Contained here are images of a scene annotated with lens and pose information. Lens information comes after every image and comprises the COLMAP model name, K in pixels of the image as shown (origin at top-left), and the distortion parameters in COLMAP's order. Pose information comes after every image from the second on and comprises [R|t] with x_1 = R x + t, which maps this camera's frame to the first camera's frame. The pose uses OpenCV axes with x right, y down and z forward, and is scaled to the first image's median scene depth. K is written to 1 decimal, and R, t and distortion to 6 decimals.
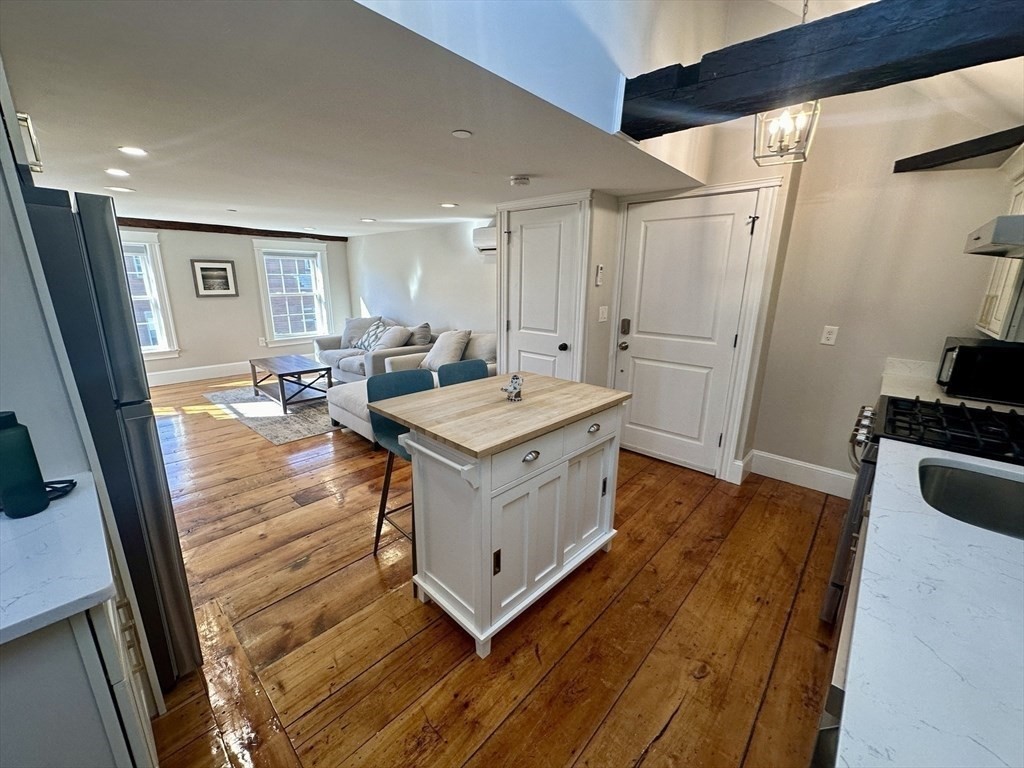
lens RADIAL K [[407.6, 0, 511.8], [0, 407.6, 381.4], [0, 0, 1]] dist [-0.002243, 0.001081]
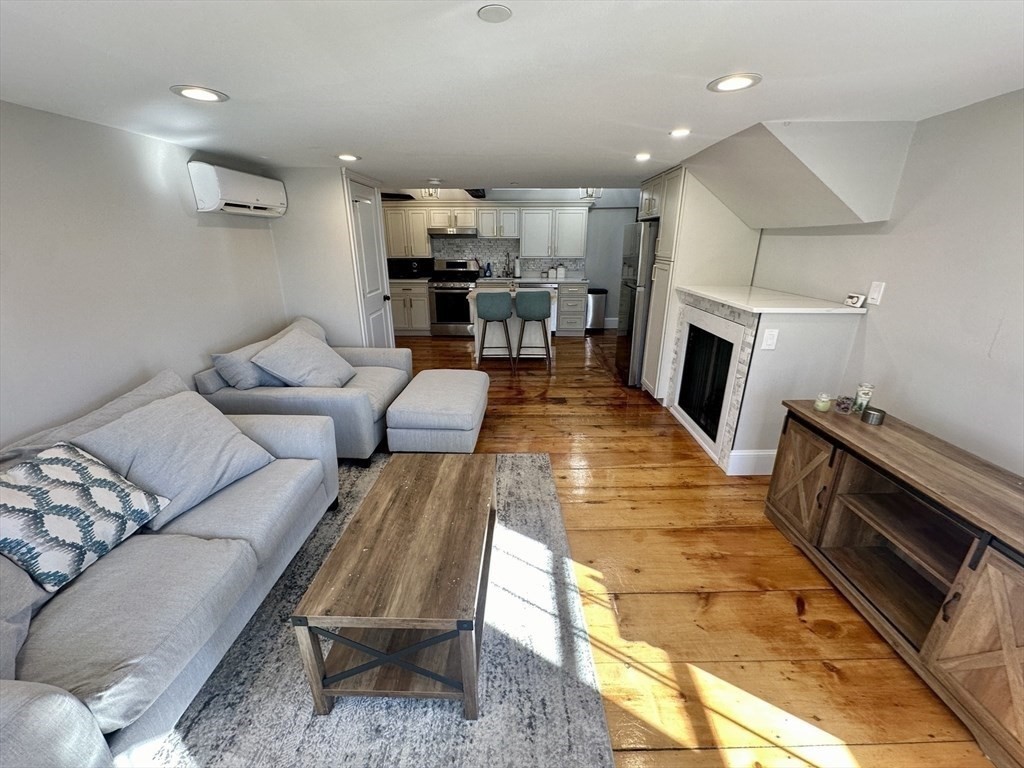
lens RADIAL K [[407.6, 0, 511.5], [0, 407.6, 380.6], [0, 0, 1]] dist [-0.002243, 0.001081]
pose [[-0.657702, -0.260151, 0.706930, -0.713002], [0.181843, 0.855883, 0.484147, -0.262561], [-0.731000, 0.446974, -0.515609, 0.934238]]
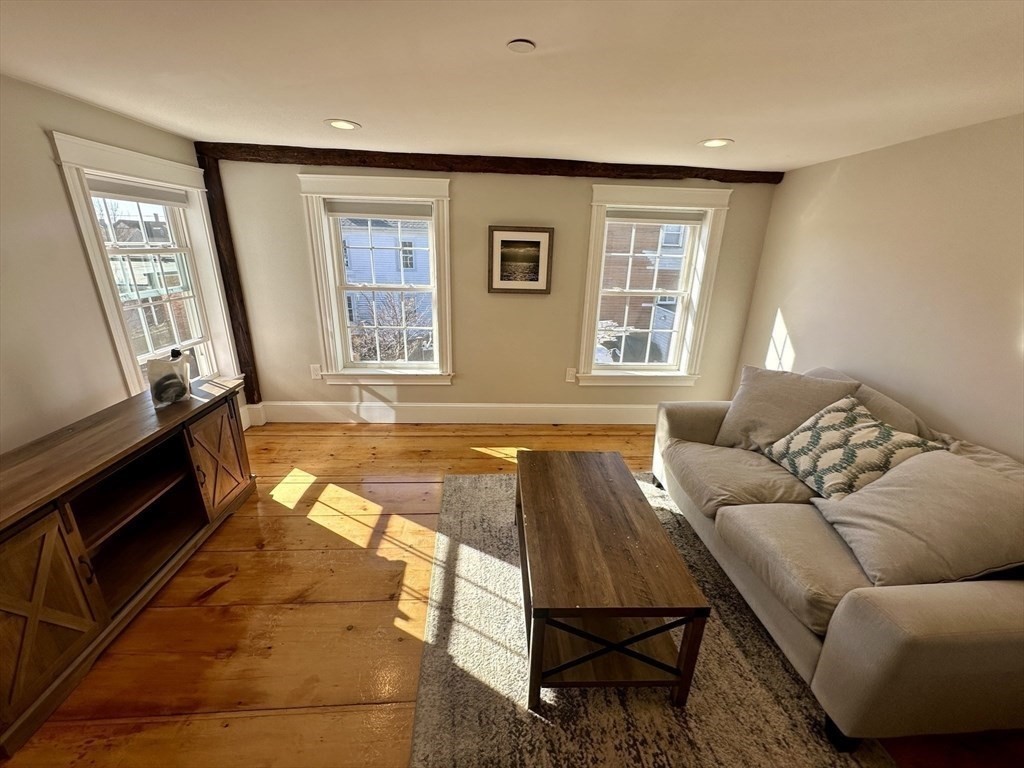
lens RADIAL K [[407.6, 0, 510.6], [0, 407.6, 380.1], [0, 0, 1]] dist [-0.002243, 0.001081]
pose [[0.710478, 0.226887, -0.666140, -0.330698], [-0.192437, 0.973159, 0.126213, -0.163184], [0.676896, 0.038519, 0.735070, 0.593405]]
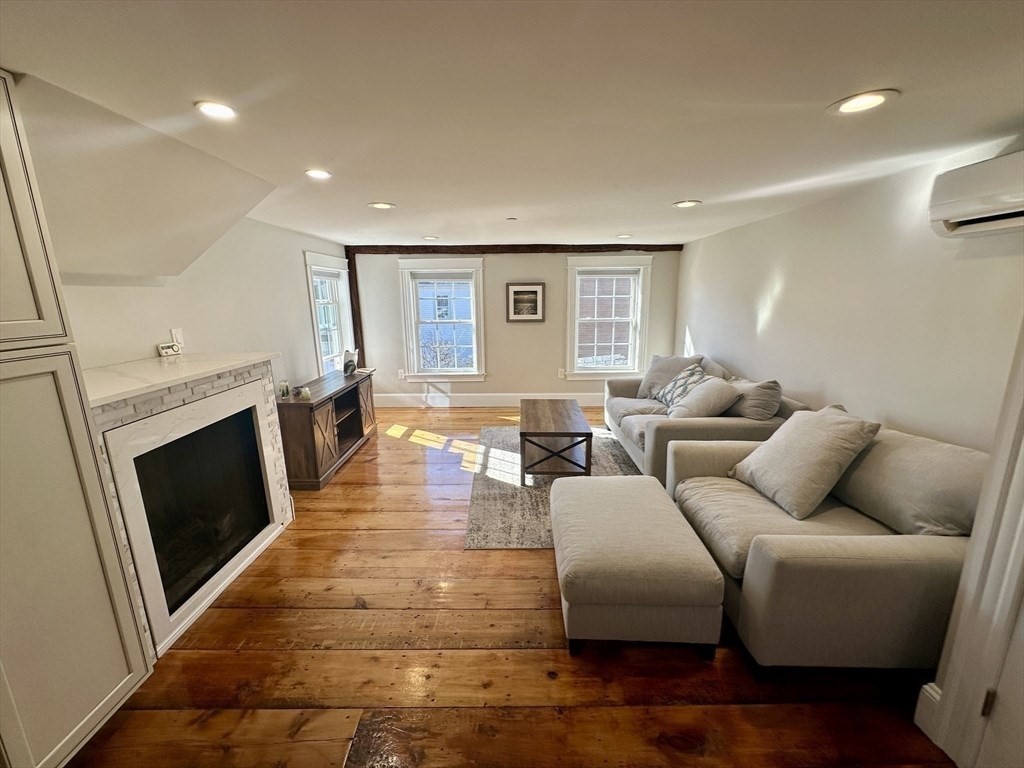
lens RADIAL K [[407.6, 0, 511.6], [0, 407.6, 382.6], [0, 0, 1]] dist [-0.002243, 0.001081]
pose [[0.663777, 0.134531, -0.735732, -0.041991], [-0.166566, 0.985576, 0.029941, -0.096659], [0.729147, 0.102674, 0.676611, 0.373248]]
